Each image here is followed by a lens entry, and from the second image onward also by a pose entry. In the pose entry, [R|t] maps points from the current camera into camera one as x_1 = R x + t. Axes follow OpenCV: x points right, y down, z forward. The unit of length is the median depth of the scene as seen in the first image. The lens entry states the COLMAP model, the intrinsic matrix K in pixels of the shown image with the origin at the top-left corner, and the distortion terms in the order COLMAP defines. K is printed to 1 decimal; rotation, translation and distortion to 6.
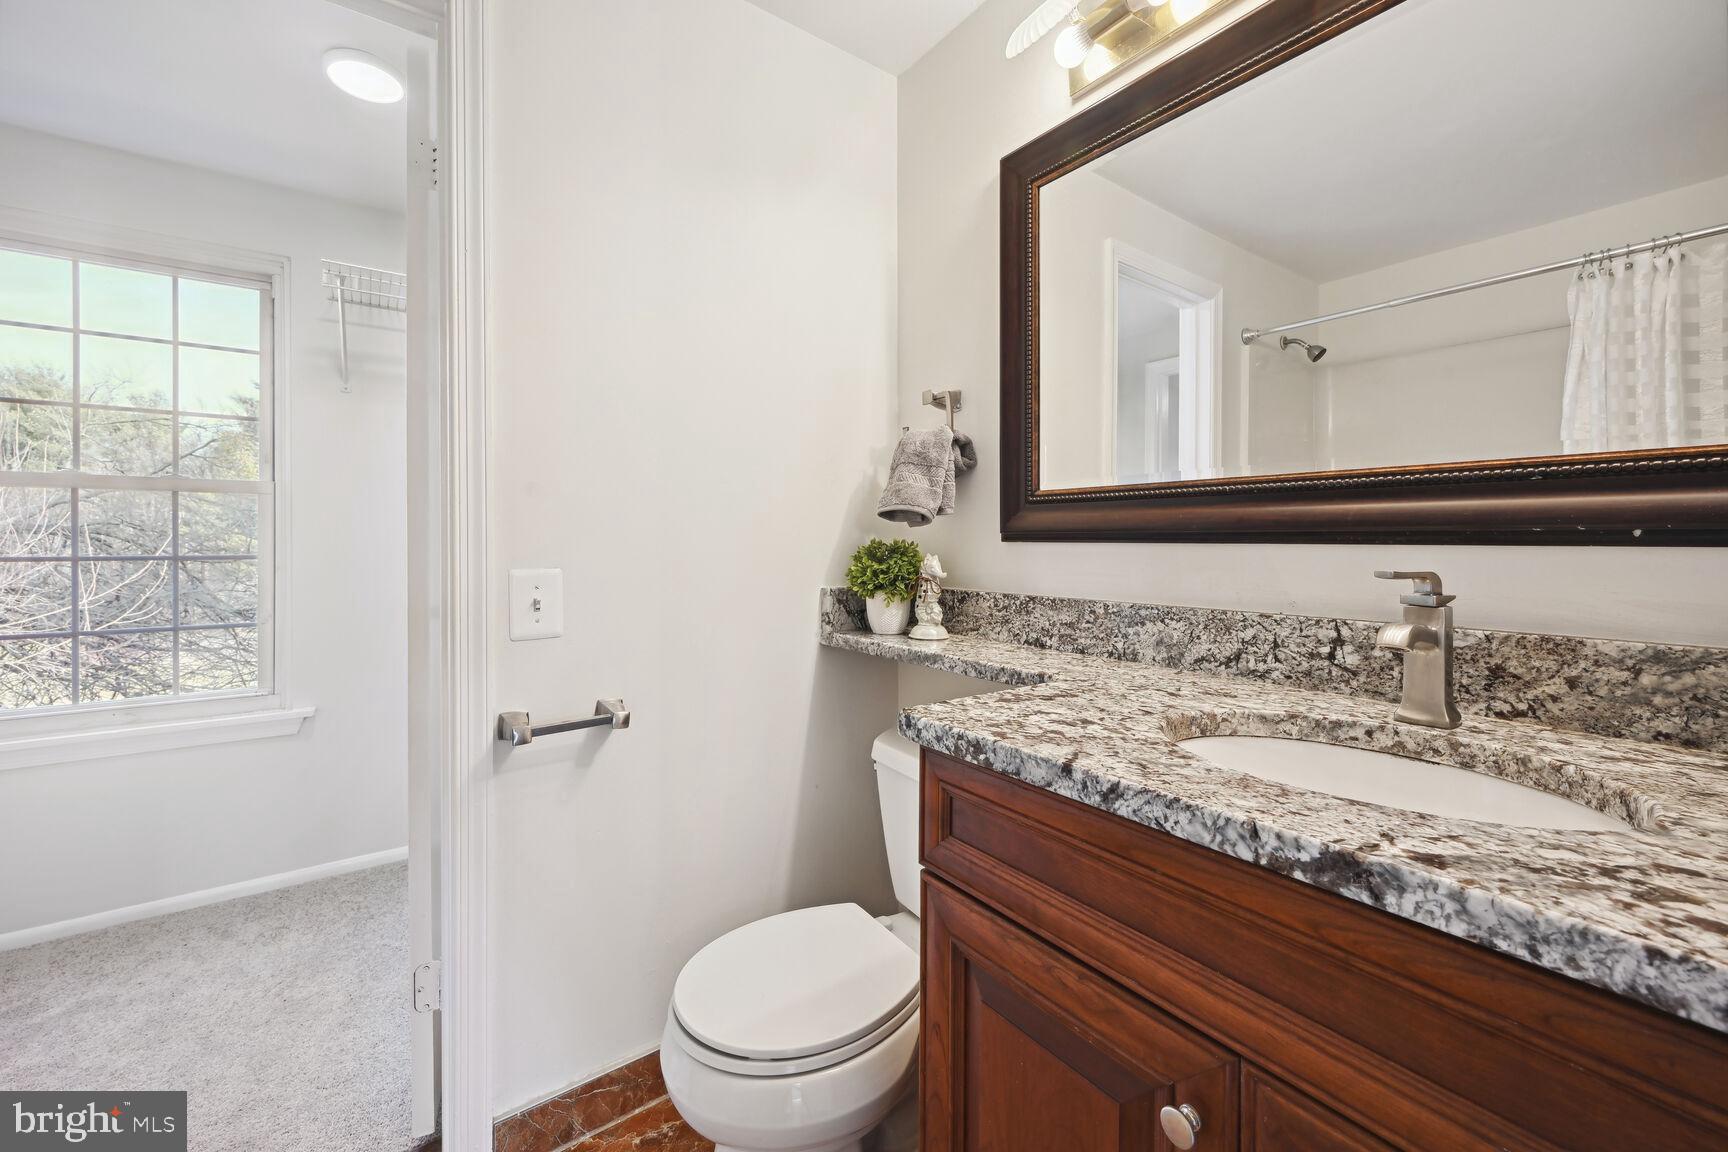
lens RADIAL K [[681.1, 0, 861.4], [0, 681.1, 536.6], [0, 0, 1]] dist [0.003485, 0.000195]
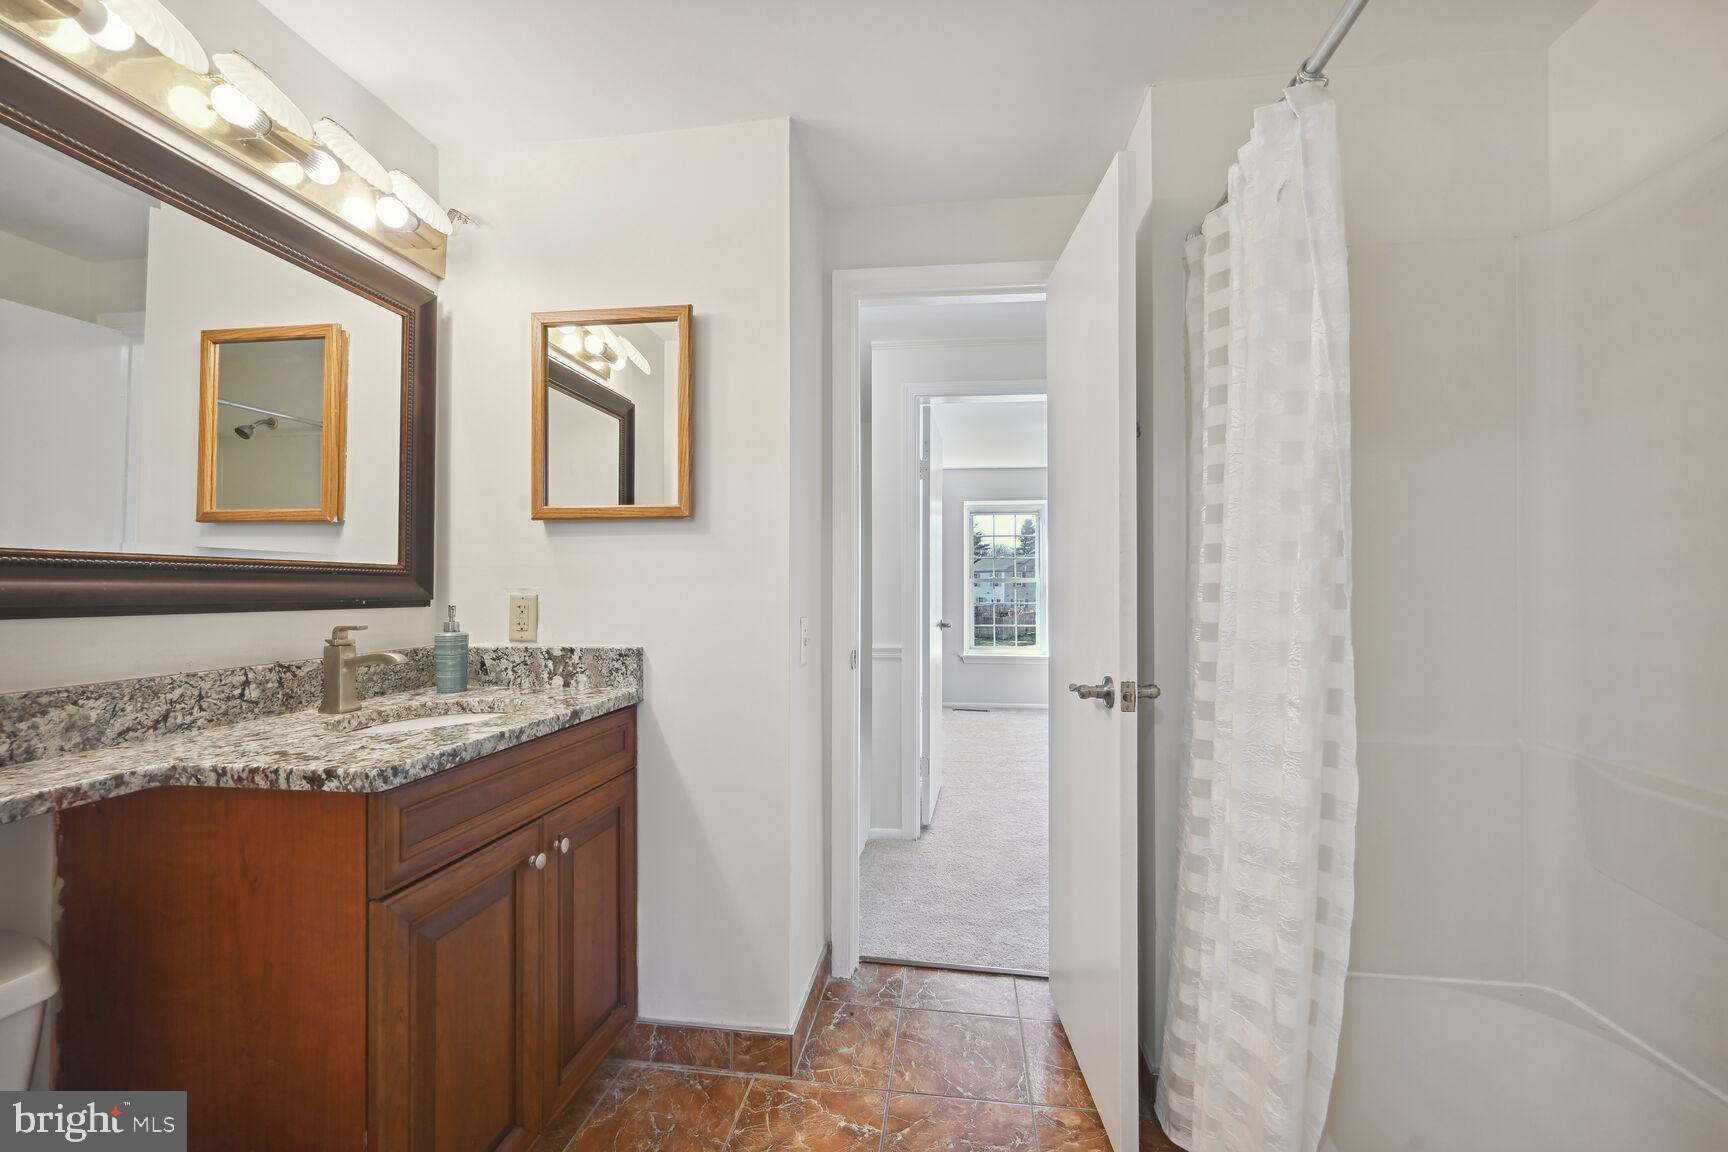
lens RADIAL K [[681.1, 0, 868.0], [0, 681.1, 580.9], [0, 0, 1]] dist [0.003485, 0.000195]
pose [[-0.709388, 0.008910, 0.704762, -1.127796], [-0.002781, 0.999877, -0.015440, -0.033472], [-0.704813, -0.012913, -0.709276, 1.065561]]
